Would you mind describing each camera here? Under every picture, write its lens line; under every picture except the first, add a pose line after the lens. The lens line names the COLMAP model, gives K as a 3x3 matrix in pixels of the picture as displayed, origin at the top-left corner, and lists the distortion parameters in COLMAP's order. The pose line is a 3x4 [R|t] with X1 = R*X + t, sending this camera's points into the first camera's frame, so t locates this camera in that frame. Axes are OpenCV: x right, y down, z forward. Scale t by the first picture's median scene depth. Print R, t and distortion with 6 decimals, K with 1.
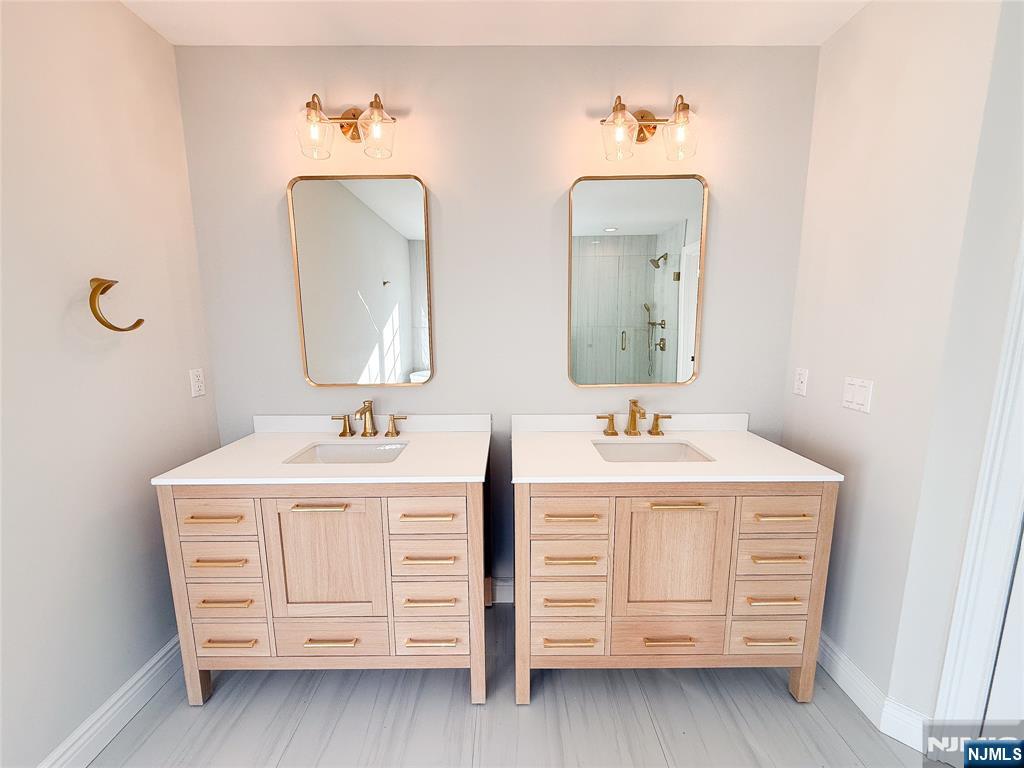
lens RADIAL K [[407.3, 0, 510.8], [0, 407.3, 383.5], [0, 0, 1]] dist [0.000583, -0.000352]
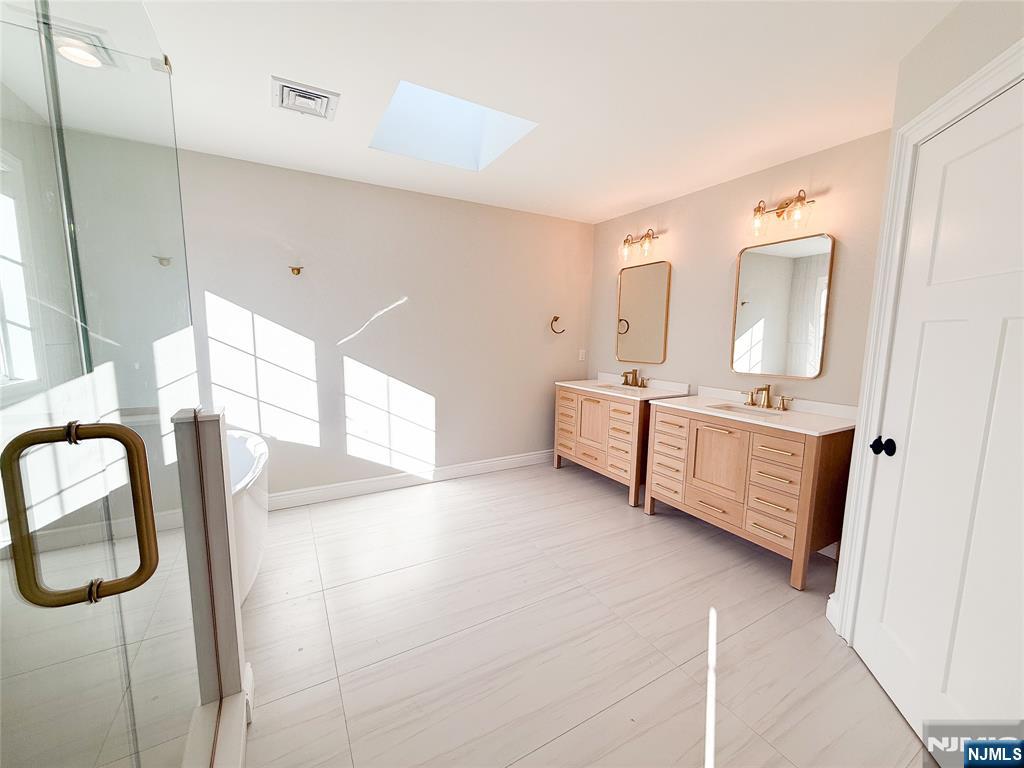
lens RADIAL K [[407.3, 0, 508.7], [0, 407.3, 382.4], [0, 0, 1]] dist [0.000583, -0.000352]
pose [[0.483187, 0.116604, -0.867718, 1.472697], [-0.149573, 0.987515, 0.049413, 0.131922], [0.862646, 0.105911, 0.494595, -0.739258]]
